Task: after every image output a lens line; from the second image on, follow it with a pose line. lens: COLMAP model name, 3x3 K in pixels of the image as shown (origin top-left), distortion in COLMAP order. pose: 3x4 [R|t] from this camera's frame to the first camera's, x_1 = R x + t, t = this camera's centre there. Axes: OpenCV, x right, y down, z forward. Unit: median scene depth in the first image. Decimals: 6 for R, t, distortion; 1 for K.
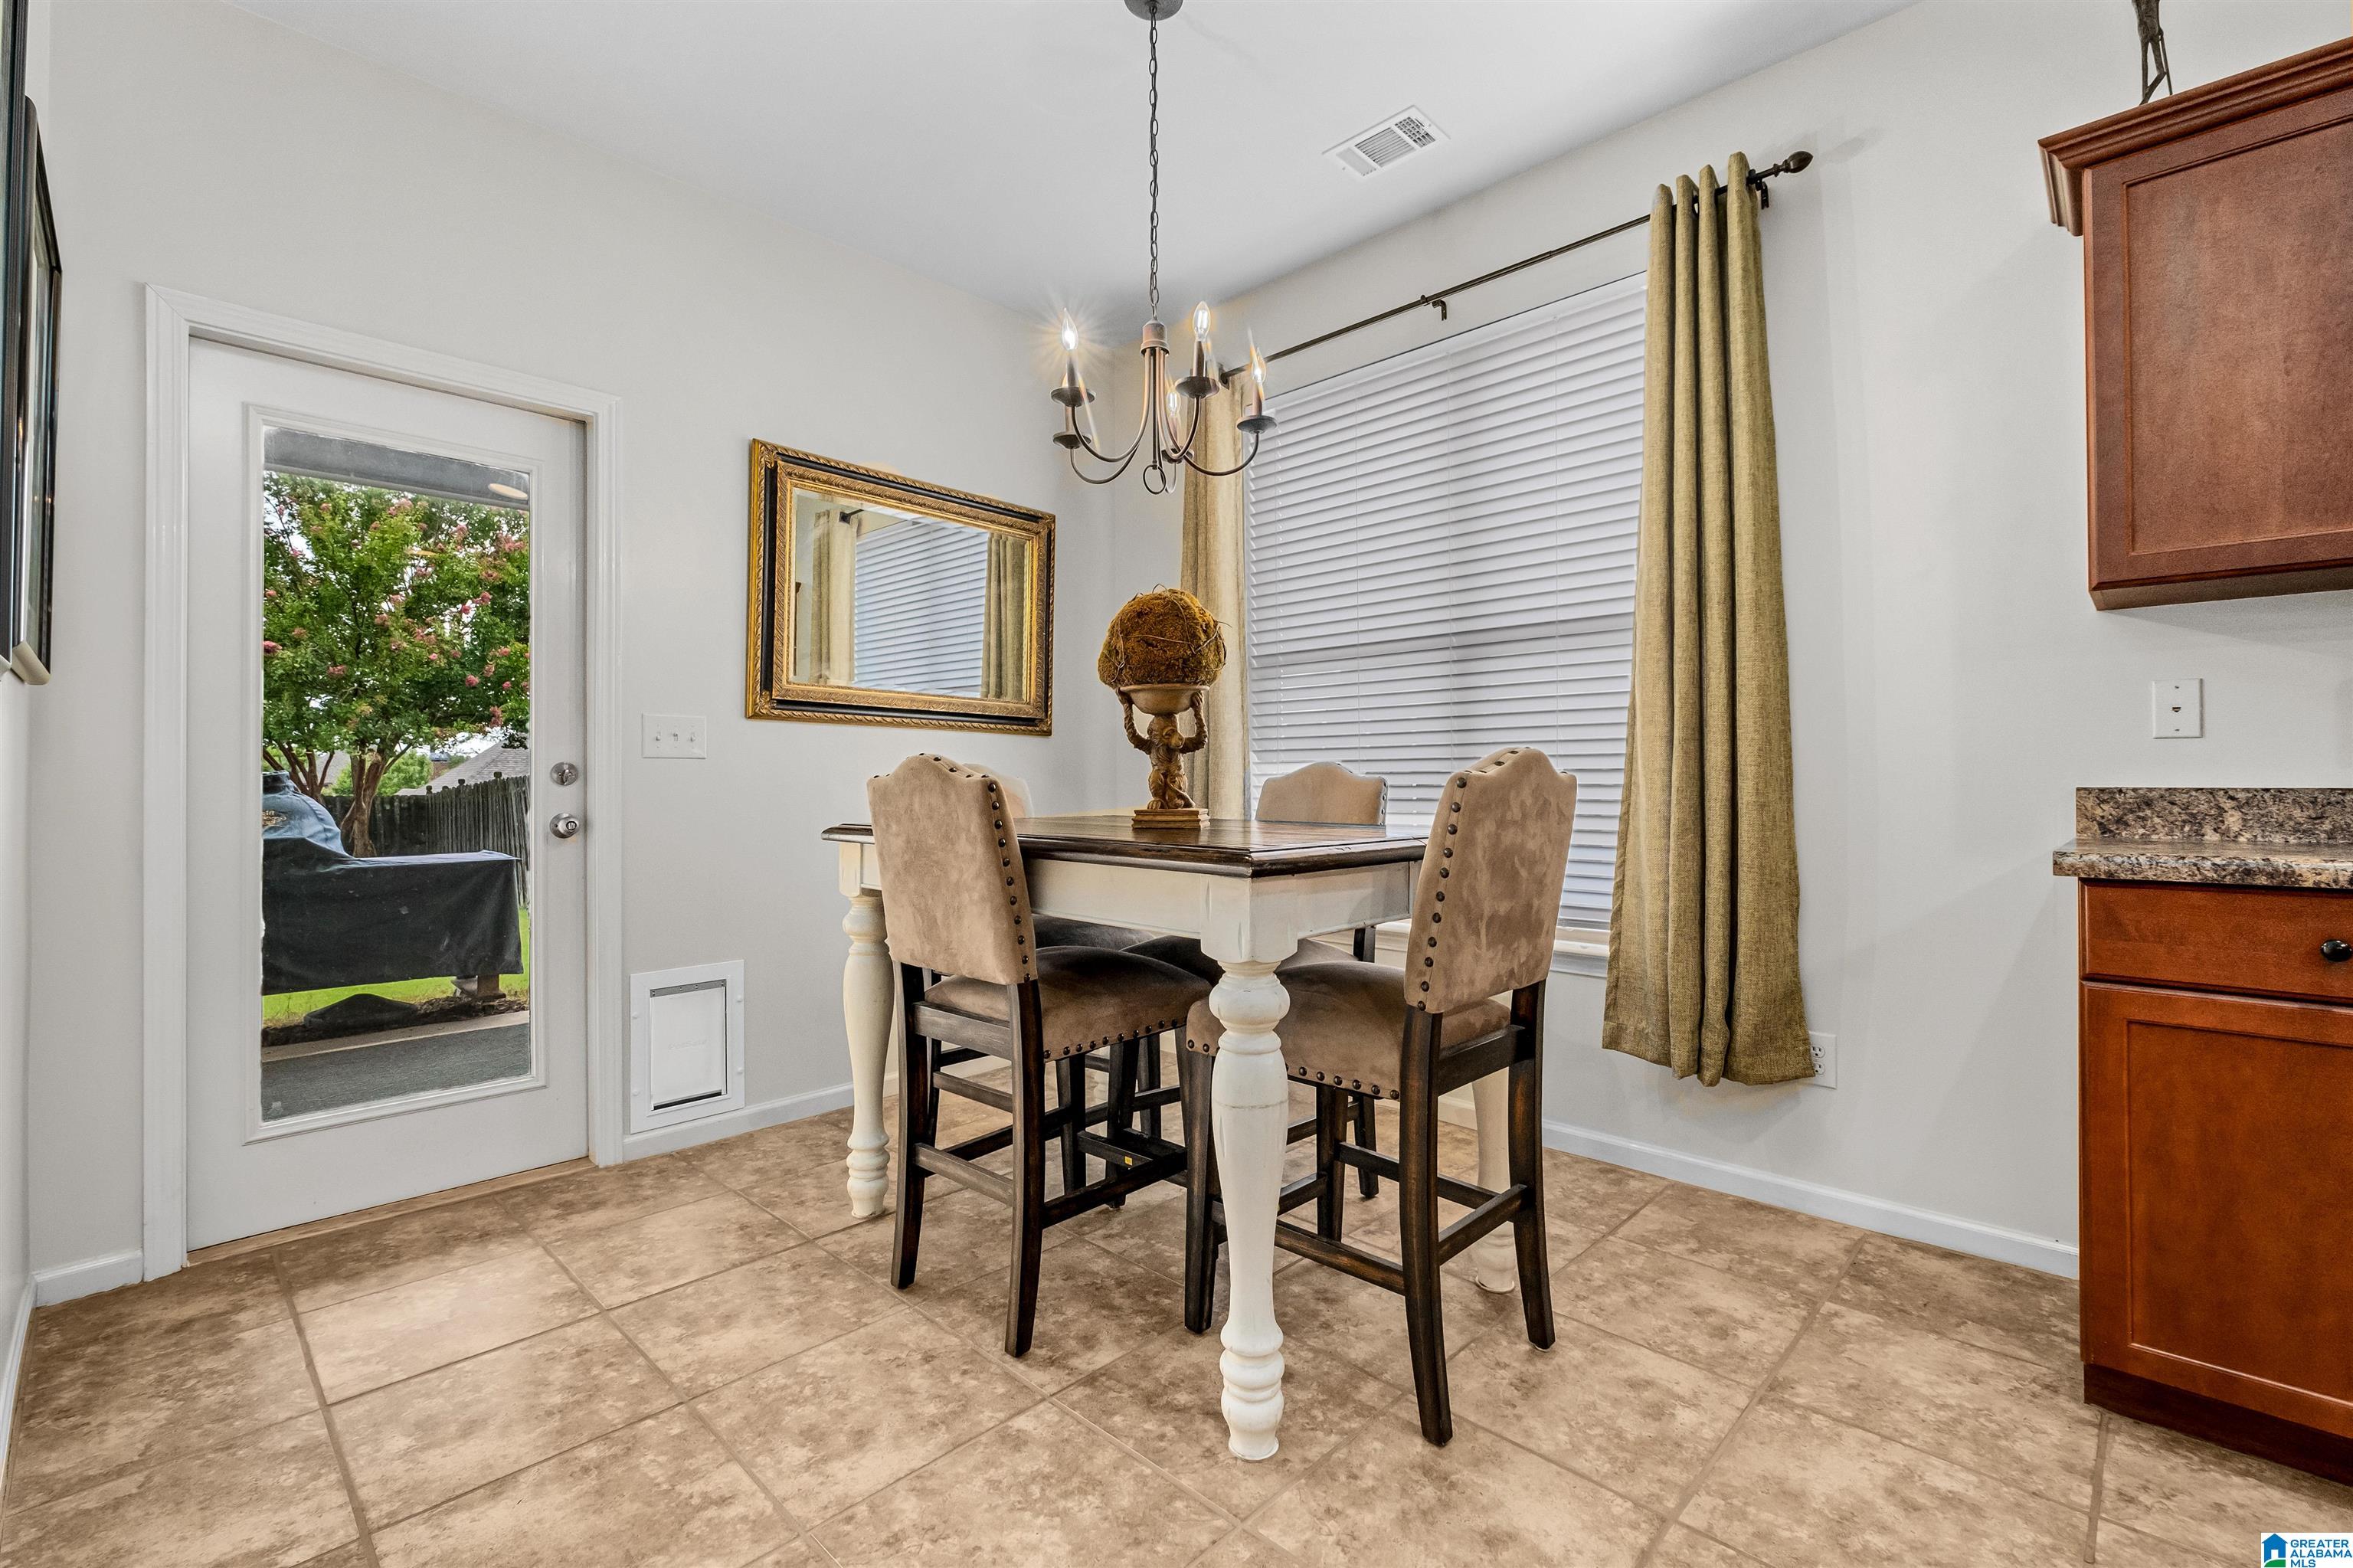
lens RADIAL K [[1028.2, 0, 1196.8], [0, 1028.2, 773.0], [0, 0, 1]] dist [-0.004801, -0.000193]
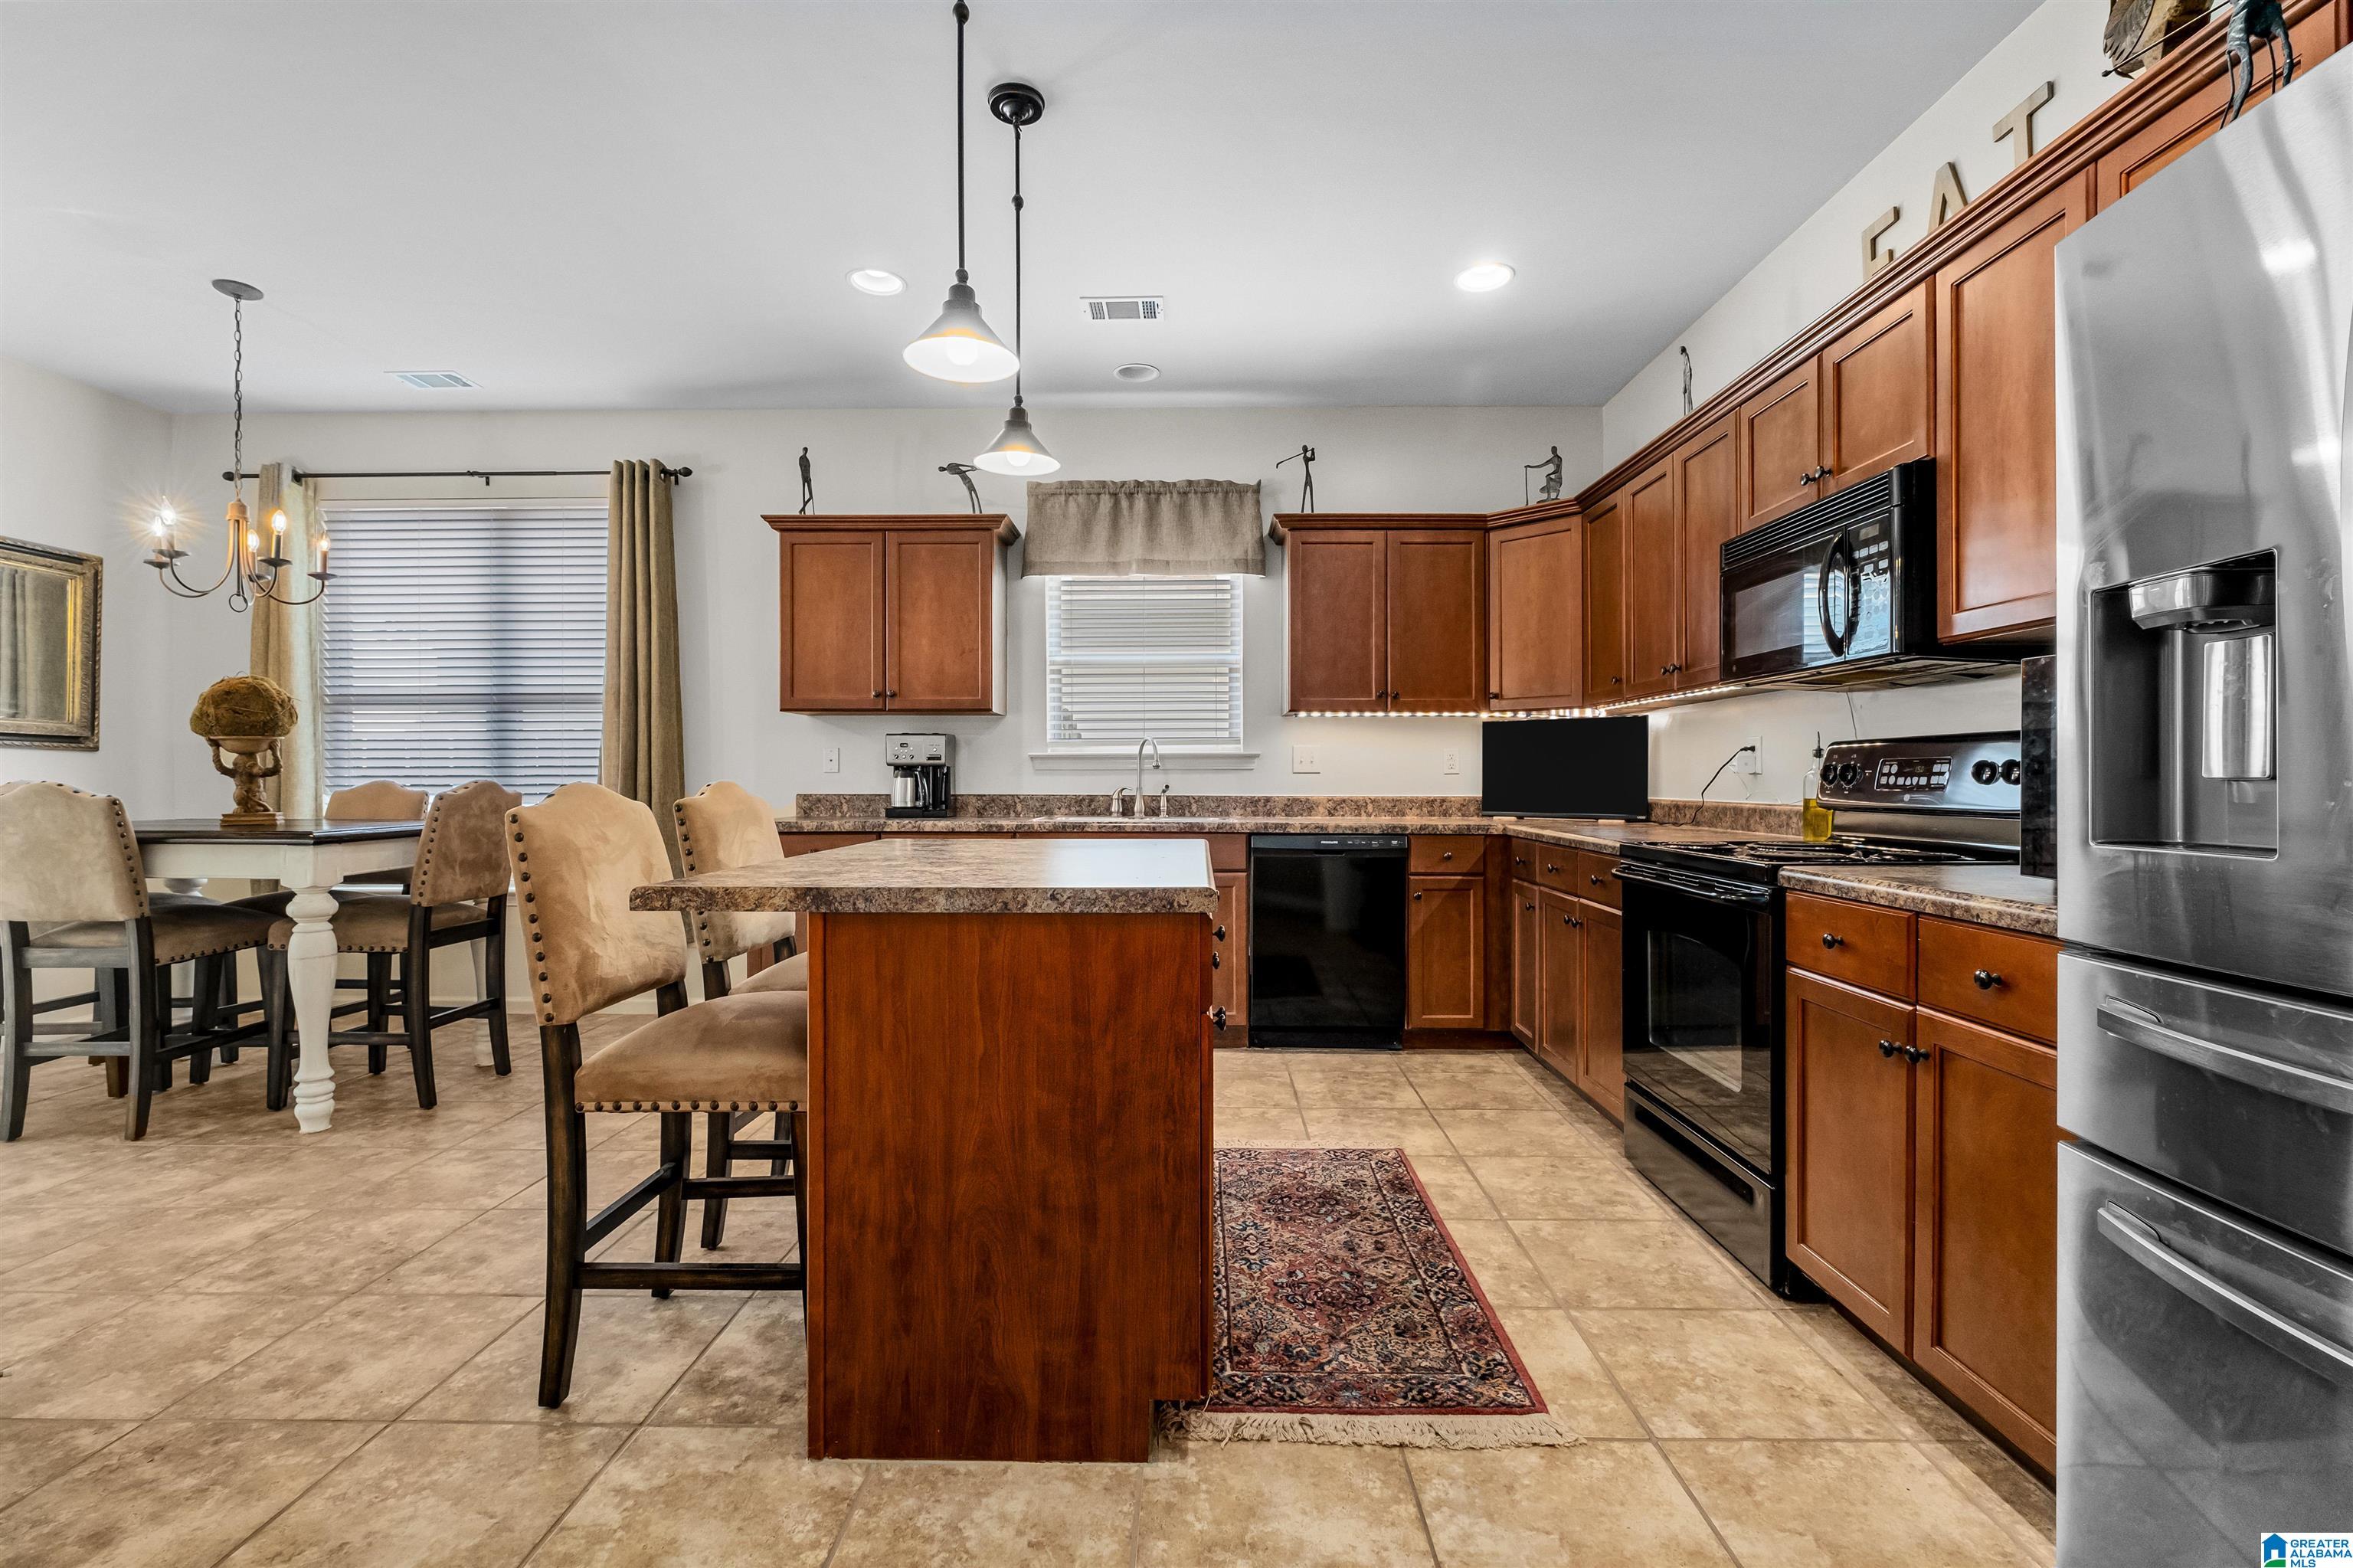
lens RADIAL K [[1028.2, 0, 1184.5], [0, 1028.2, 776.5], [0, 0, 1]] dist [-0.004801, -0.000193]
pose [[0.738057, 0.000211, 0.674739, -0.033175], [-0.006642, 0.999954, 0.006952, -0.047189], [-0.674706, -0.009613, 0.738024, -1.289125]]
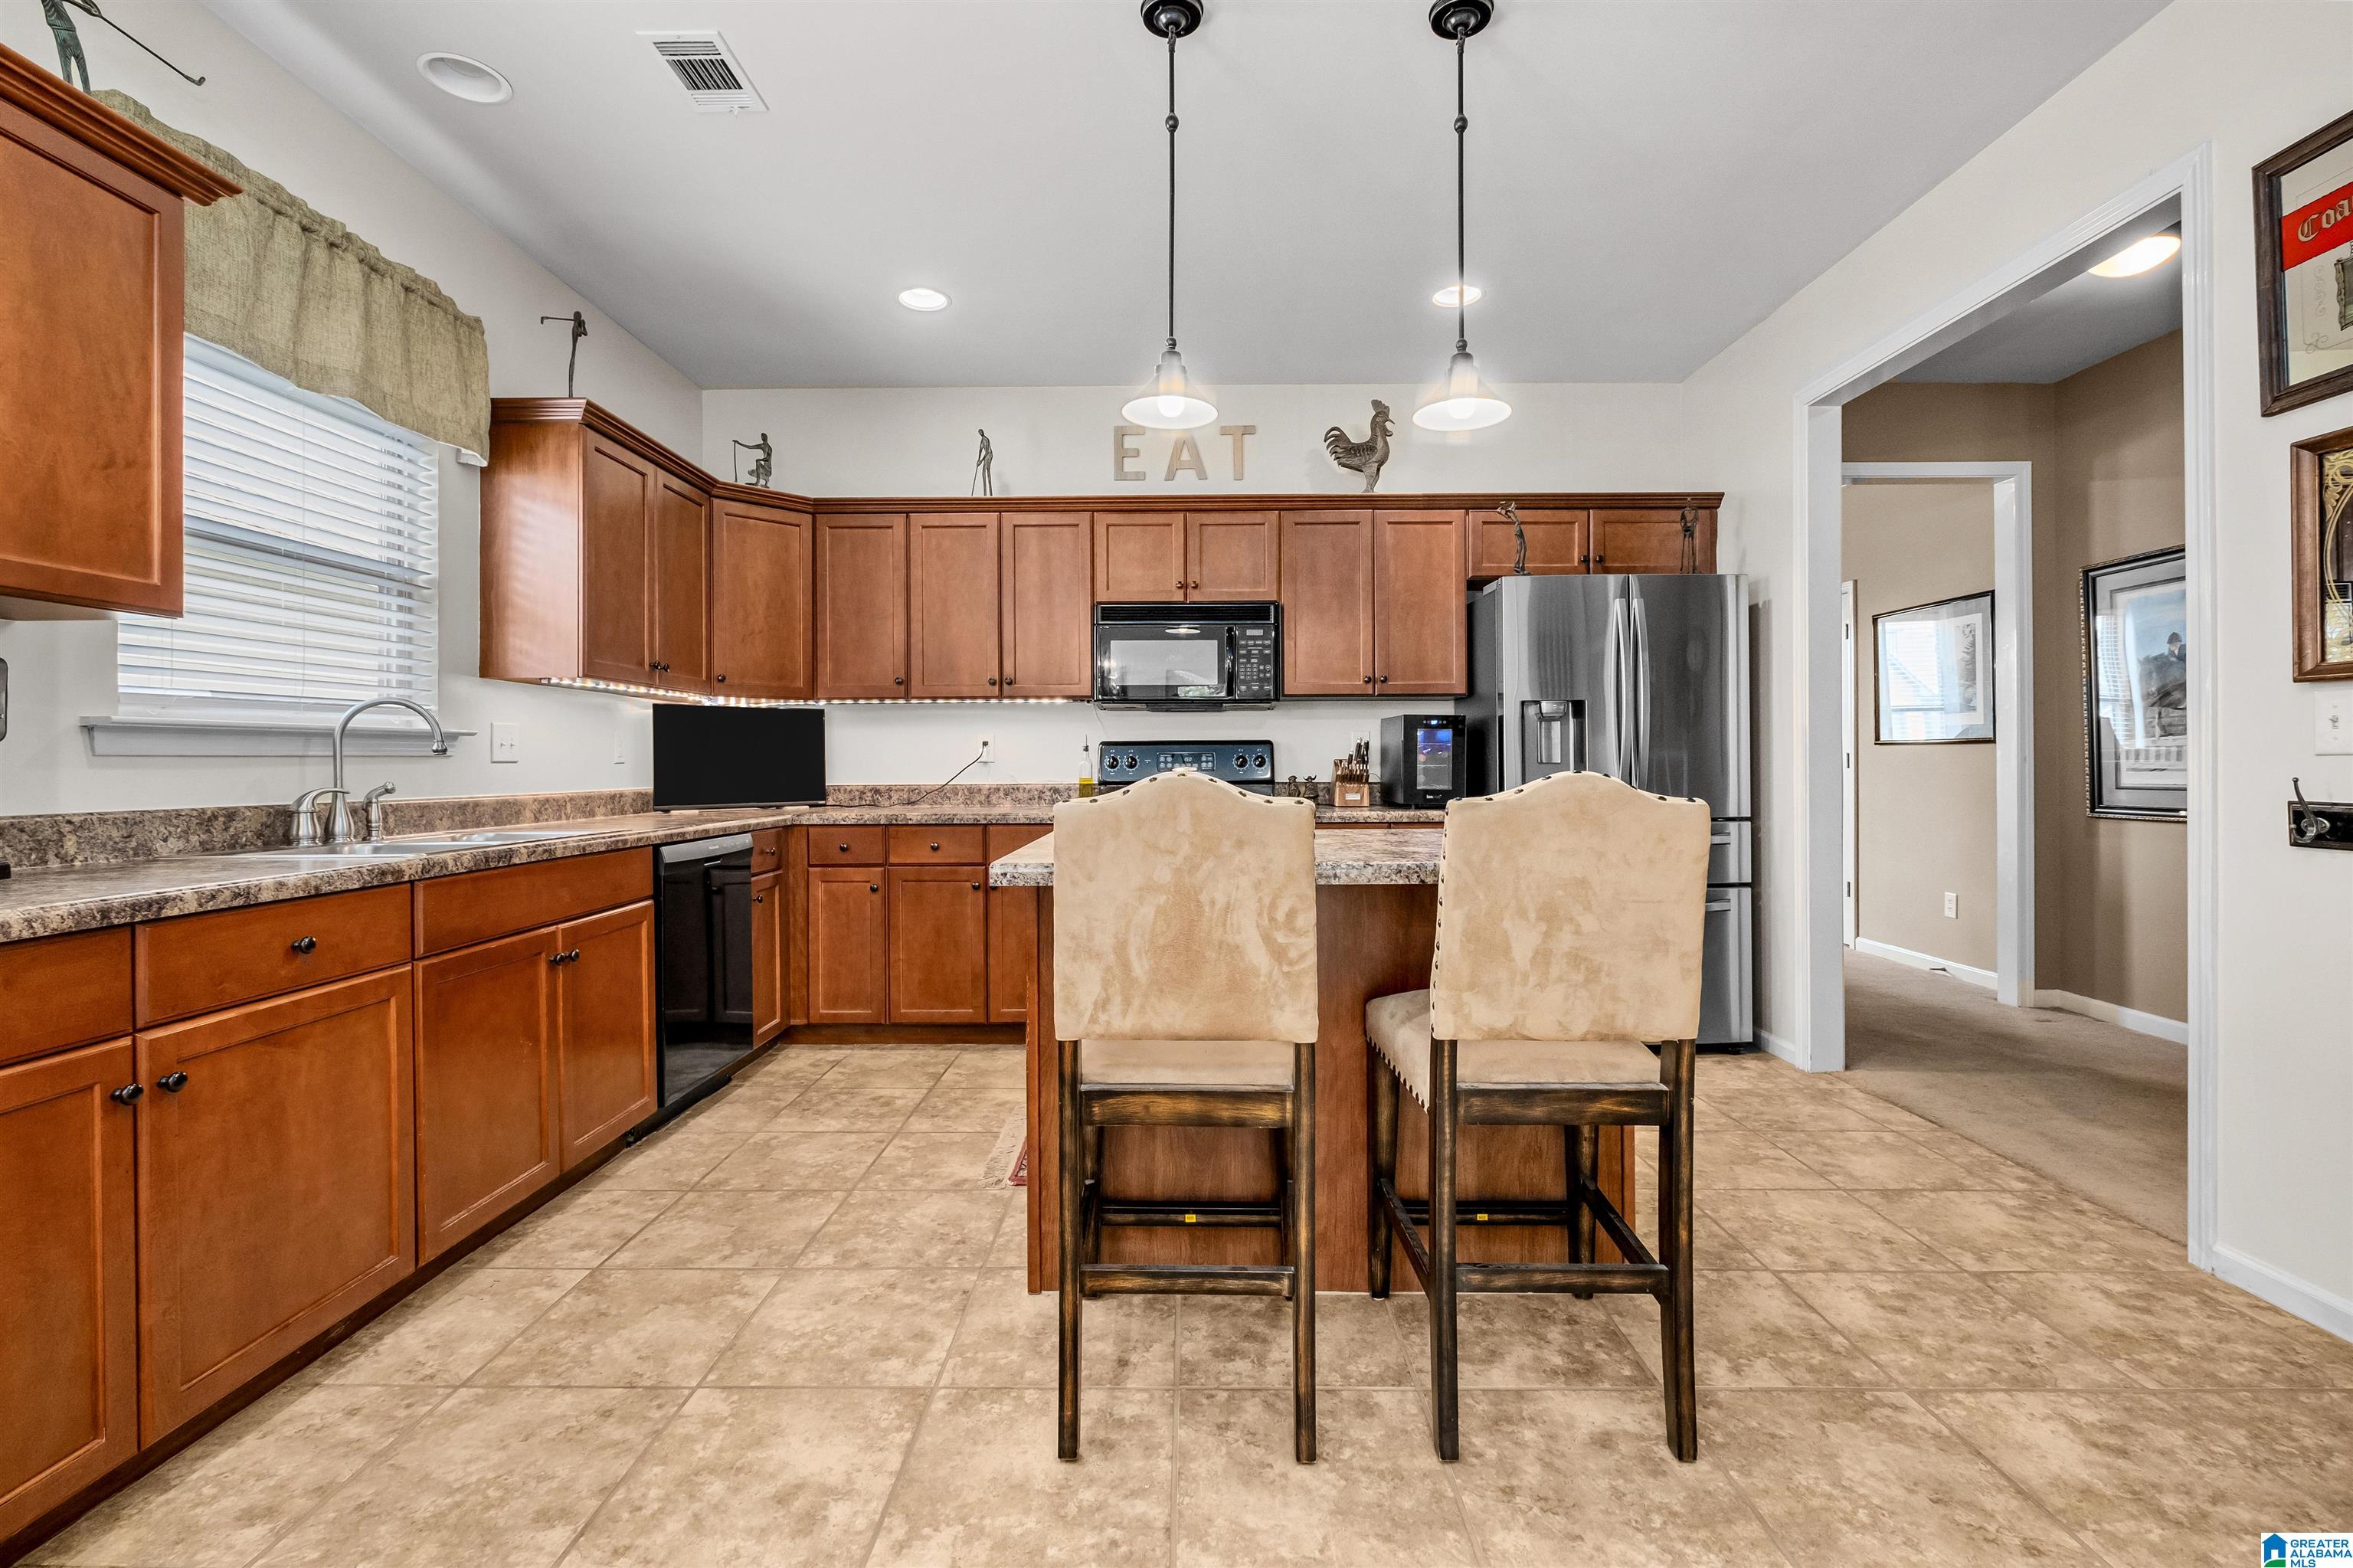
lens RADIAL K [[1028.2, 0, 1179.6], [0, 1028.2, 755.6], [0, 0, 1]] dist [-0.004801, -0.000193]
pose [[-0.678661, 0.009264, 0.734393, -0.164289], [-0.000590, 0.999913, -0.013158, -0.030735], [-0.734451, -0.009363, -0.678597, 0.577916]]
